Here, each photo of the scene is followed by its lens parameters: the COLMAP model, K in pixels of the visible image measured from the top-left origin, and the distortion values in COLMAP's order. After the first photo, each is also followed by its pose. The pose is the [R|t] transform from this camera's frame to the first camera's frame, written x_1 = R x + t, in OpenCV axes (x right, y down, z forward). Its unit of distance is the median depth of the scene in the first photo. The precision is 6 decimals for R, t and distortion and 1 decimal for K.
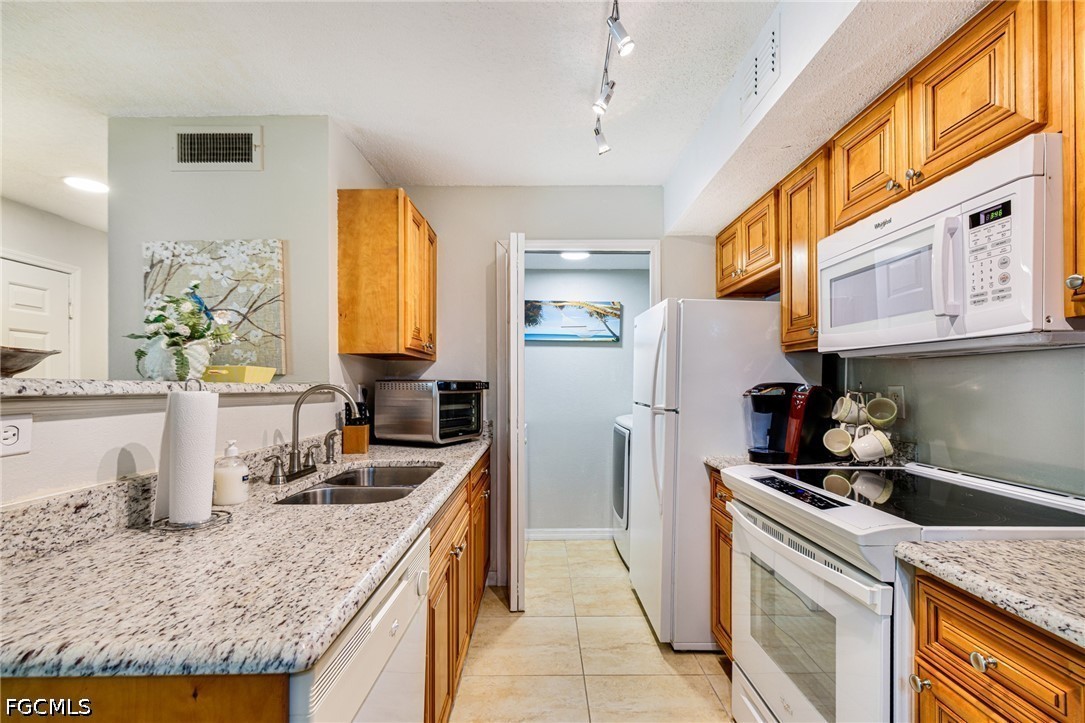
lens RADIAL K [[473.0, 0, 538.4], [0, 473.0, 384.0], [0, 0, 1]] dist [0.000069, 0.000804]
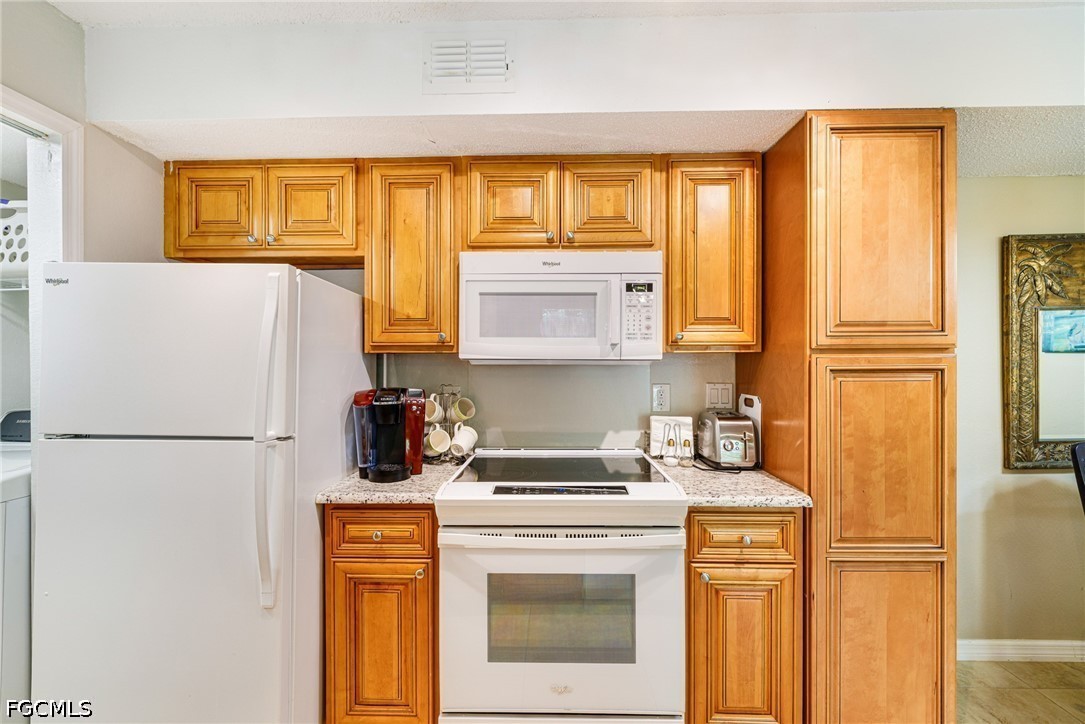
lens RADIAL K [[473.0, 0, 542.0], [0, 473.0, 362.1], [0, 0, 1]] dist [0.000069, 0.000804]
pose [[0.034518, 0.004138, 0.999395, -0.686680], [0.004341, 0.999981, -0.004290, -0.084241], [-0.999395, 0.004486, 0.034500, 1.223234]]
